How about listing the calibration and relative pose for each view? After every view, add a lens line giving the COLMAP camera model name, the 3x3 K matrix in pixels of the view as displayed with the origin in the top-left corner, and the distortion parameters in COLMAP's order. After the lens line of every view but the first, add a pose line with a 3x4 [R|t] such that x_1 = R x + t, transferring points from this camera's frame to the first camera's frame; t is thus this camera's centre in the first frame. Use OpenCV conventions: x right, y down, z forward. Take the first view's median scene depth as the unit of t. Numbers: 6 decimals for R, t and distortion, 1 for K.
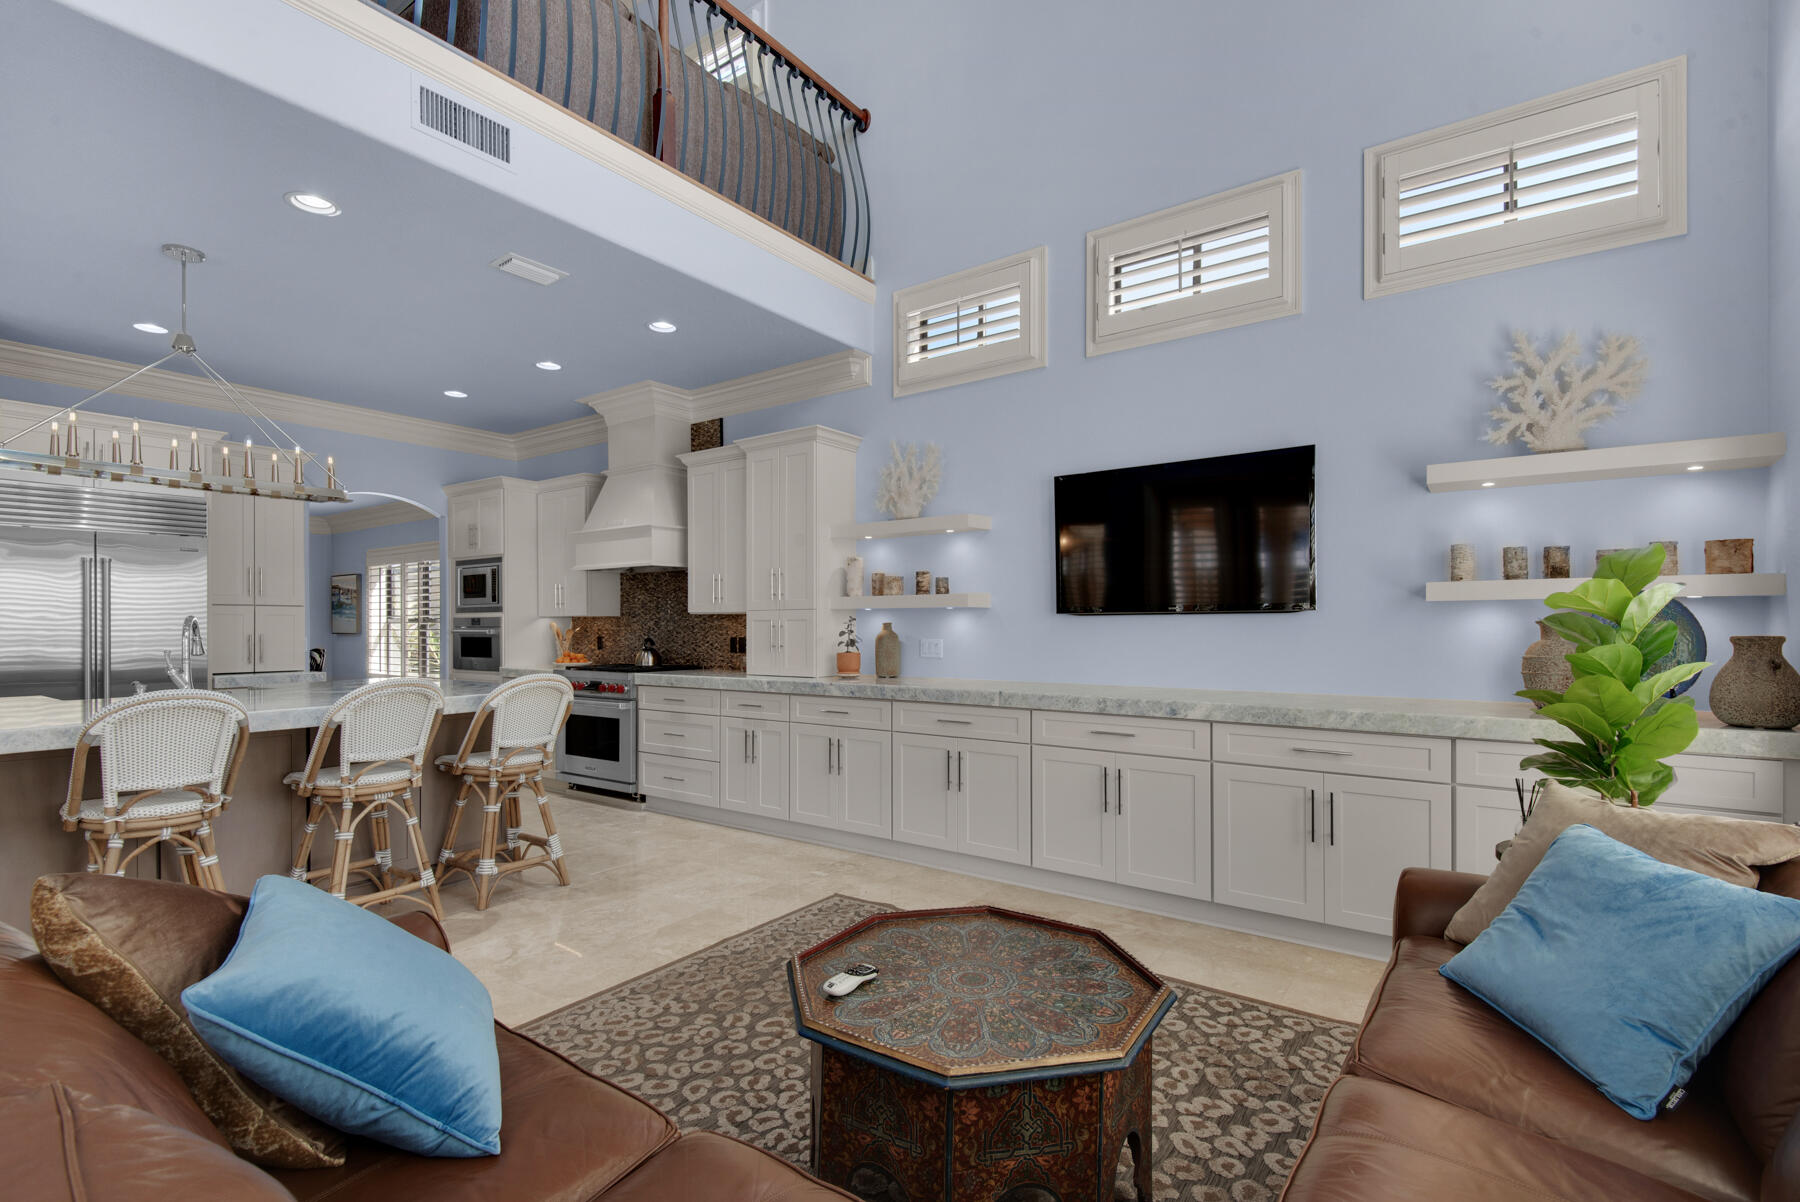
lens RADIAL K [[820.5, 0, 913.3], [0, 820.5, 632.2], [0, 0, 1]] dist [0.016097, -0.005020]
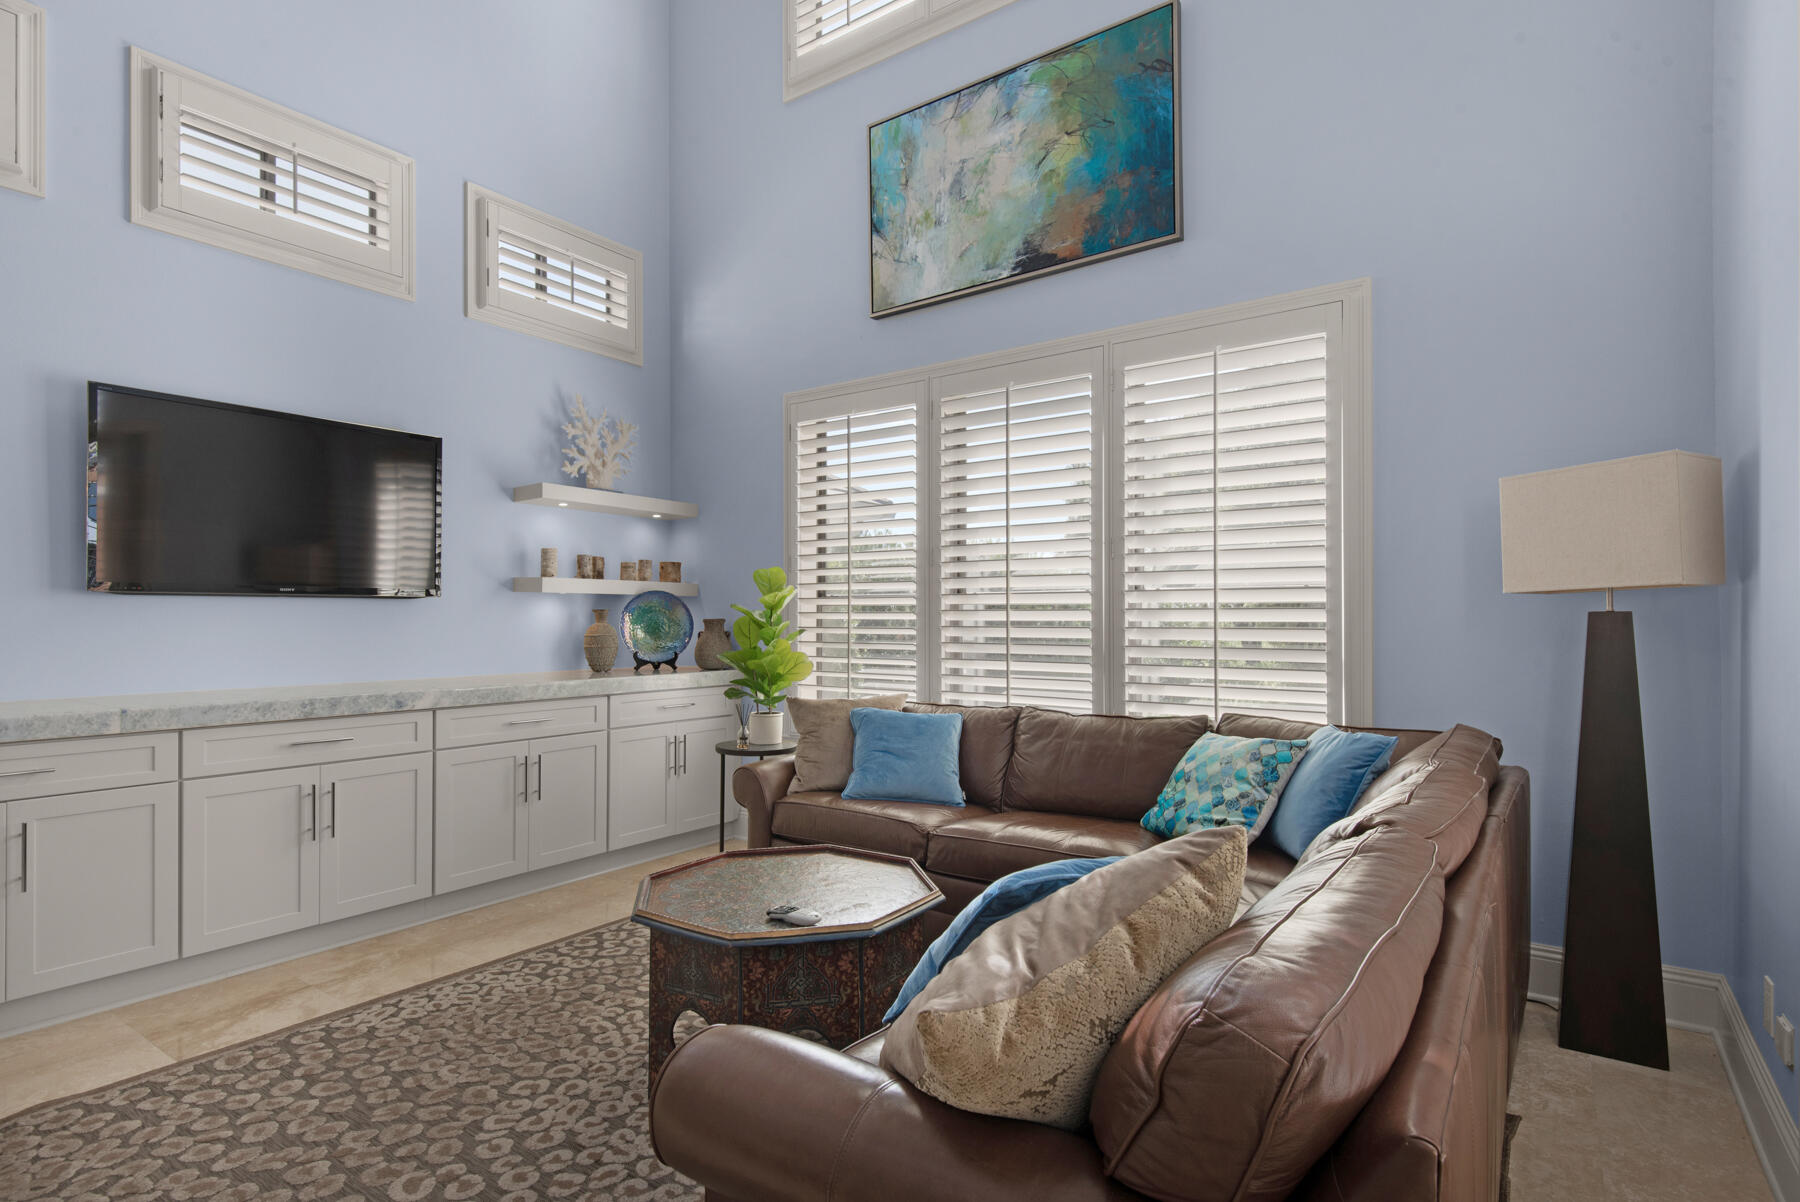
lens RADIAL K [[902.8, 0, 896.0], [0, 902.8, 626.1], [0, 0, 1]] dist [0.005278, -0.007095]
pose [[-0.002589, -0.005933, 0.999979, -0.890501], [0.010179, 0.999930, 0.005959, 0.012445], [-0.999945, 0.010194, -0.002529, 0.581446]]
